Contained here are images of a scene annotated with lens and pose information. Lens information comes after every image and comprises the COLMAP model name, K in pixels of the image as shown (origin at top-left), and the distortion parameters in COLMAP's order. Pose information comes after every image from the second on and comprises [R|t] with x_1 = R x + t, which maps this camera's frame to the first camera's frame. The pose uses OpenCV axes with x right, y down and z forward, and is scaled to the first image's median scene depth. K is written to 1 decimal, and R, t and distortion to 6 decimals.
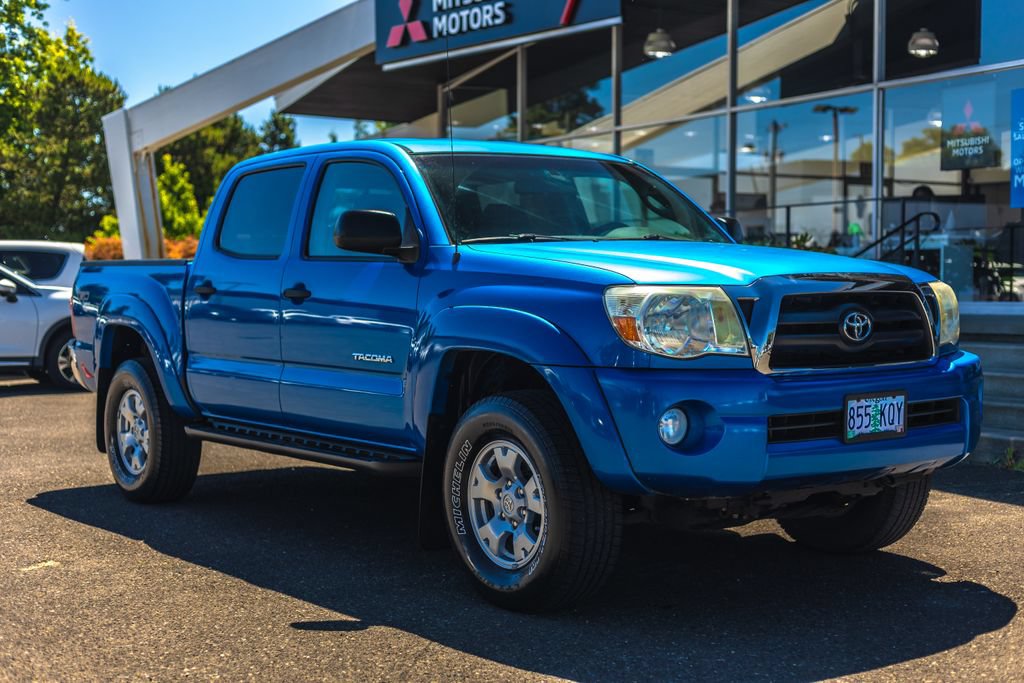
lens RADIAL K [[1508.8, 0, 514.7], [0, 1508.8, 340.9], [0, 0, 1]] dist [0.015933, -0.005053]
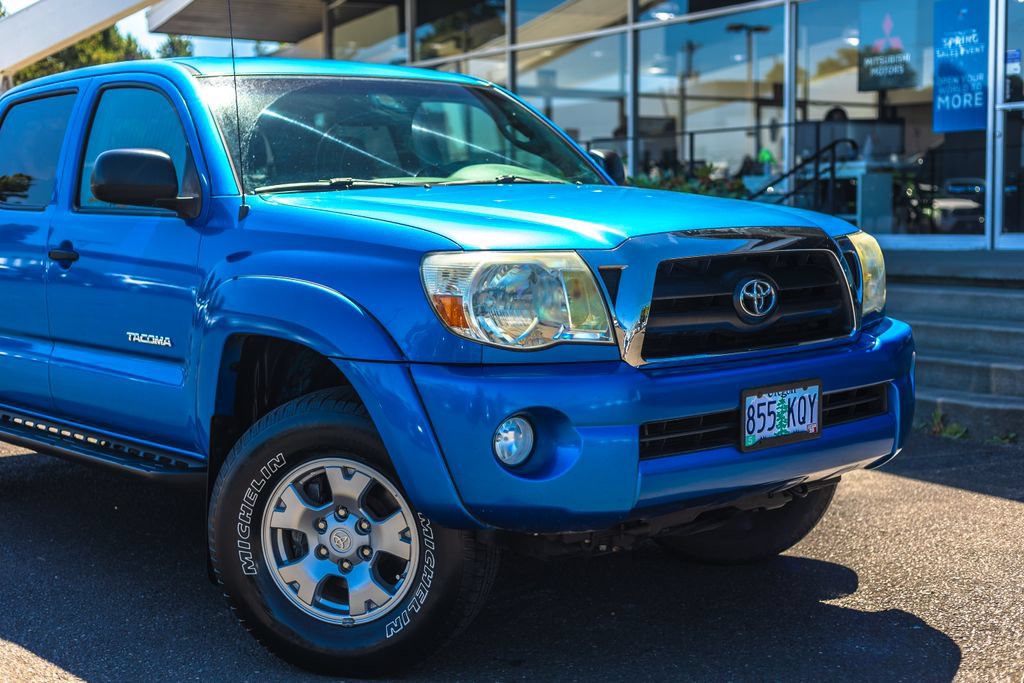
lens RADIAL K [[1489.0, 0, 533.1], [0, 1489.0, 337.1], [0, 0, 1]] dist [0.000063, -0.017909]
pose [[0.997975, -0.016143, 0.061521, 0.045210], [0.013044, 0.998642, 0.050433, -0.020219], [-0.062252, -0.049528, 0.996831, 0.172330]]
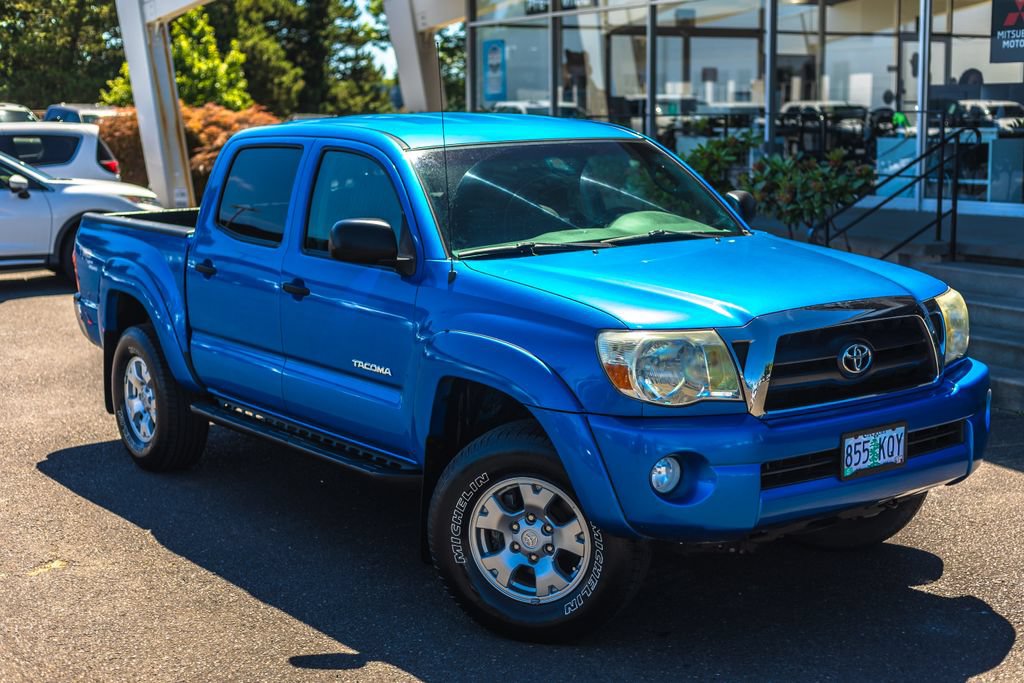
lens RADIAL K [[1585.6, 0, 538.5], [0, 1585.6, 319.9], [0, 0, 1]] dist [0.001193, -0.073435]
pose [[0.999810, -0.007415, -0.018018, 0.026440], [0.009258, 0.994487, 0.104452, -0.099392], [0.017145, -0.104599, 0.994367, -0.017977]]
